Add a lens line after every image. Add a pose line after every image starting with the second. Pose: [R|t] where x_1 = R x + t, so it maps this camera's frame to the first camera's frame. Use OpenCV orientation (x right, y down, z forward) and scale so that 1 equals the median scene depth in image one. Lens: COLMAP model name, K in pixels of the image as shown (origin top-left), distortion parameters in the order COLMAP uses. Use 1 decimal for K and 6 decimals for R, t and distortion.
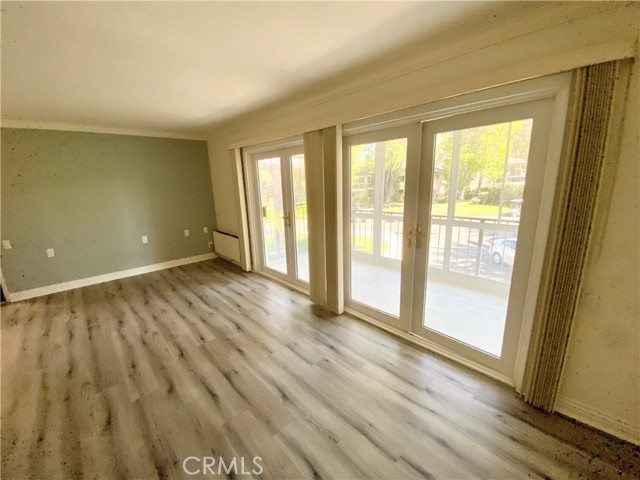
lens RADIAL K [[259.6, 0, 320.0], [0, 259.6, 240.0], [0, 0, 1]] dist [0.019258, -0.025632]
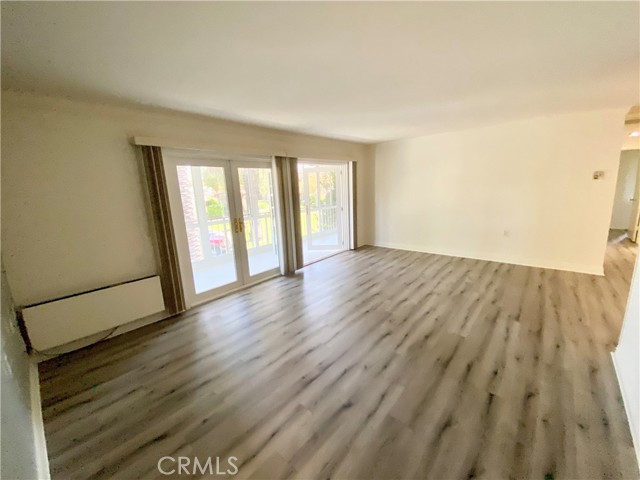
lens RADIAL K [[259.2, 0, 320.0], [0, 259.2, 240.0], [0, 0, 1]] dist [0.001202, -0.000458]
pose [[-0.083874, -0.182945, 0.979539, -1.139507], [0.259730, 0.945010, 0.198736, -0.136008], [-0.962032, 0.271084, -0.031745, 0.668726]]
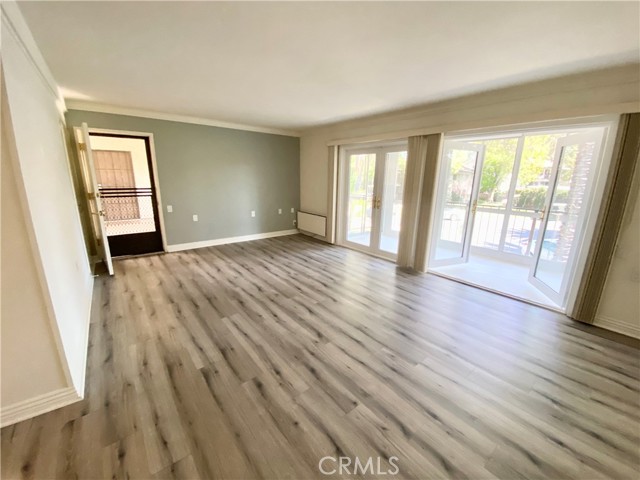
lens RADIAL K [[259.2, 0, 320.0], [0, 259.2, 240.0], [0, 0, 1]] dist [0.001202, -0.000458]
pose [[0.995577, 0.061503, -0.071014, -0.283849], [-0.059988, 0.997928, 0.023267, 0.088584], [0.072298, -0.018904, 0.997204, -0.285783]]
